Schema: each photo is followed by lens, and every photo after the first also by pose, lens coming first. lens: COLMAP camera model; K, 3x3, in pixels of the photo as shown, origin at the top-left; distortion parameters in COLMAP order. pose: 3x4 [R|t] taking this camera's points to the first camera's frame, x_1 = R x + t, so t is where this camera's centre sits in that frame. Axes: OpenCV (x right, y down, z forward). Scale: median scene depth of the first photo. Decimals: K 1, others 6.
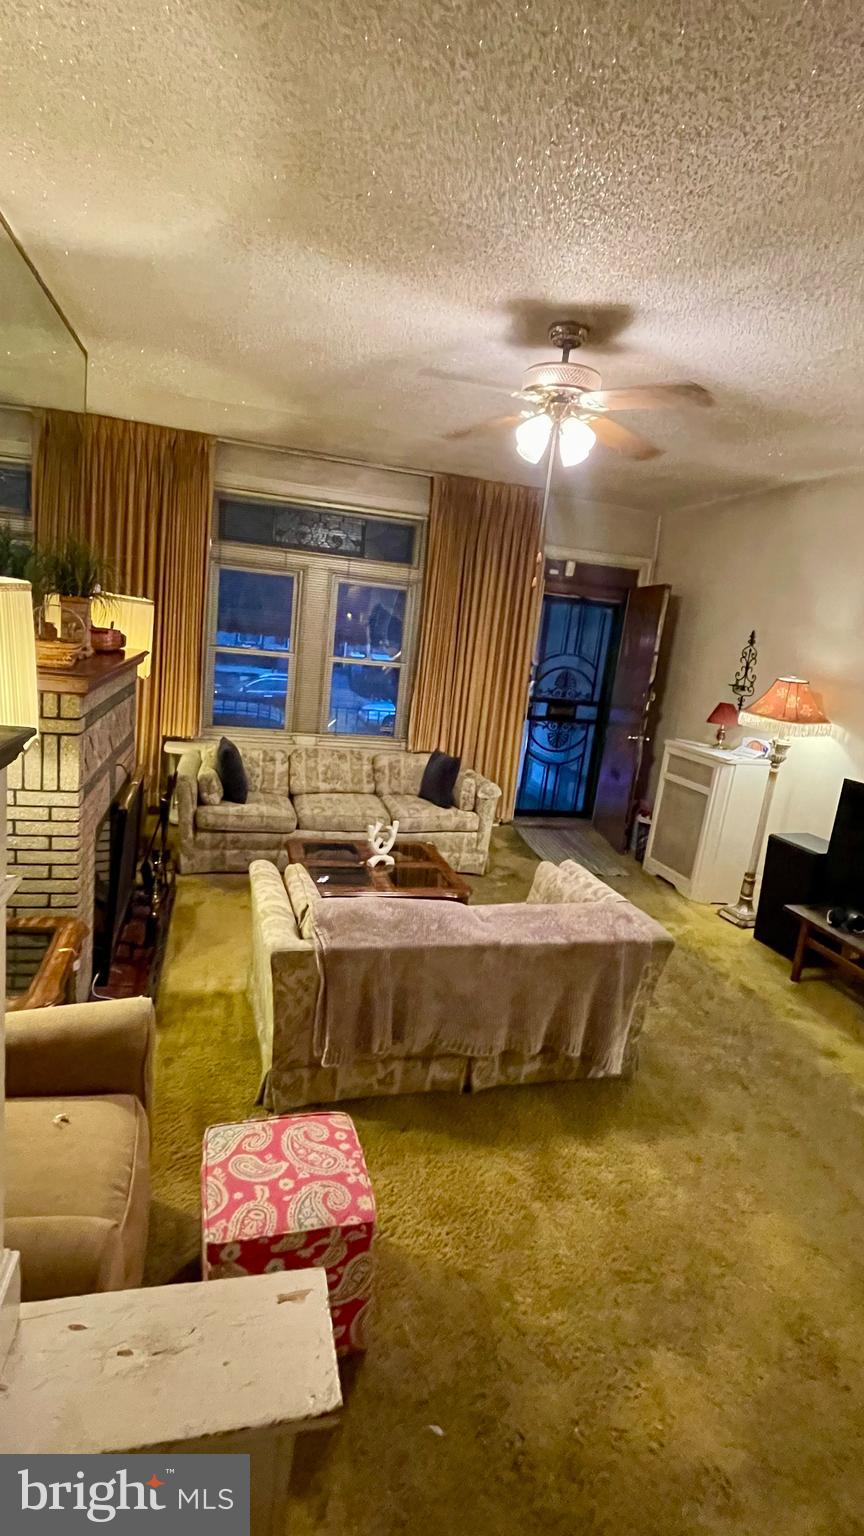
lens RADIAL K [[721.5, 0, 425.0], [0, 721.5, 761.7], [0, 0, 1]] dist [-0.001076, 0.001736]
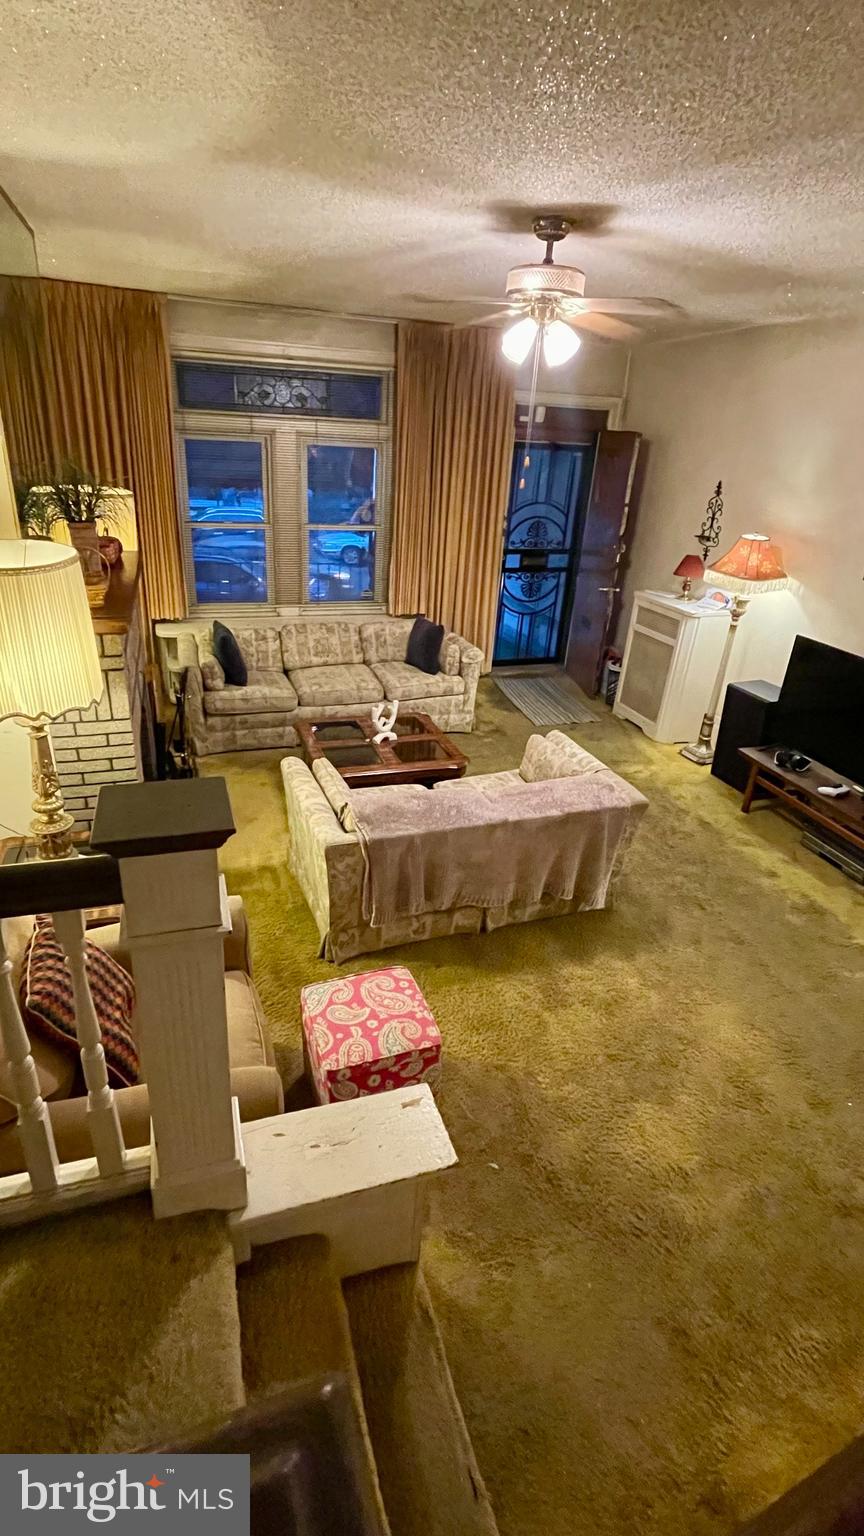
lens RADIAL K [[721.5, 0, 423.8], [0, 721.5, 755.2], [0, 0, 1]] dist [-0.001076, 0.001736]
pose [[0.996470, -0.072580, 0.042192, -0.064438], [0.060558, 0.969495, 0.237511, -0.121578], [-0.058143, -0.234117, 0.970468, -0.111770]]
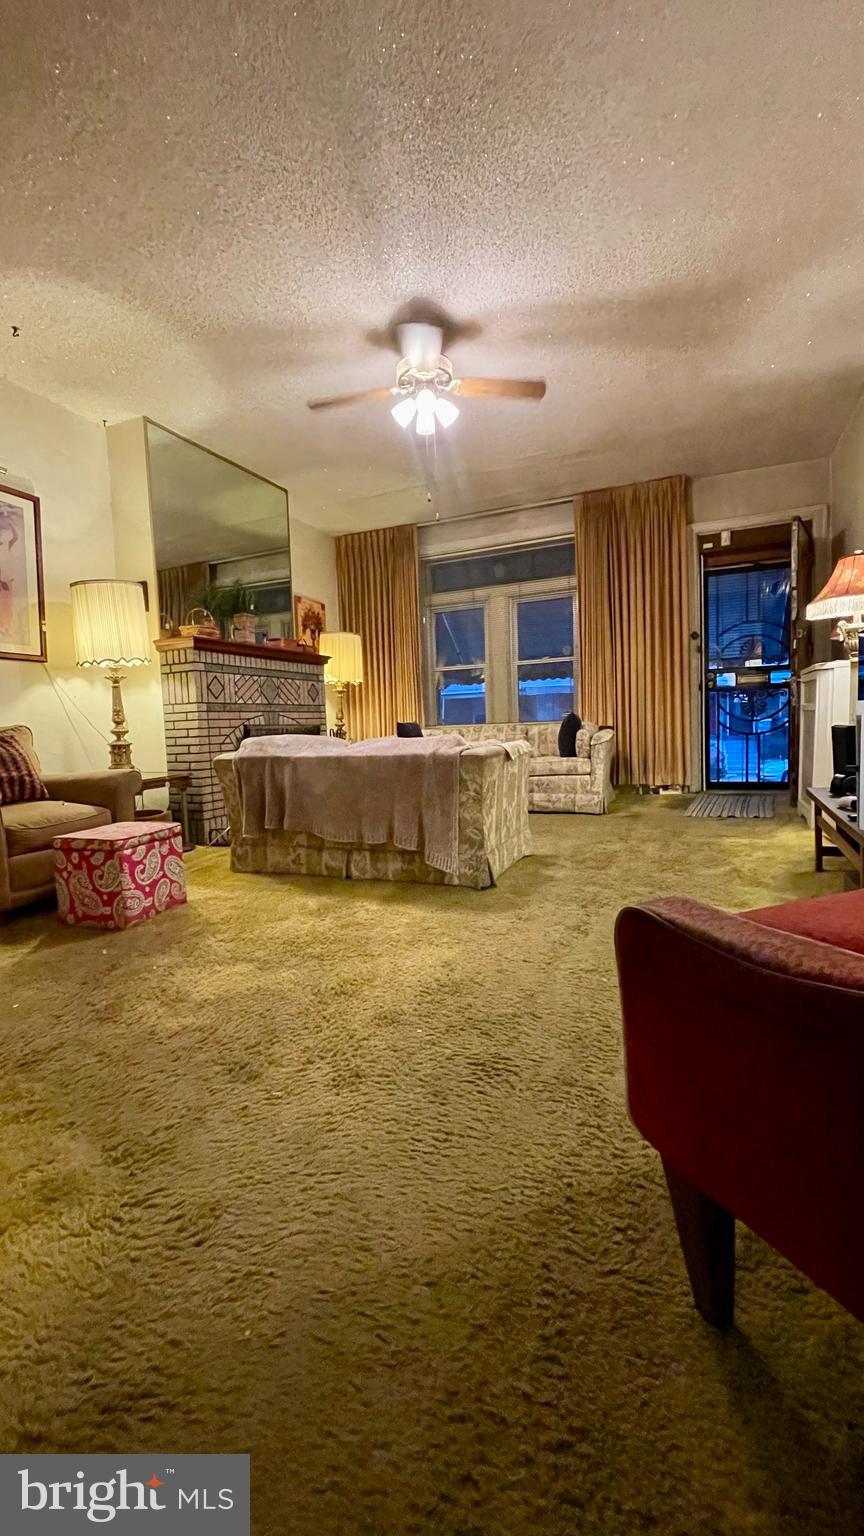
lens RADIAL K [[615.4, 0, 426.1], [0, 615.4, 767.2], [0, 0, 1]] dist [-0.008898, 0.000338]
pose [[0.778516, -0.087194, -0.621538, 0.779156], [0.005959, 0.991285, -0.131602, 0.348915], [0.627596, 0.098751, 0.772251, 0.159048]]
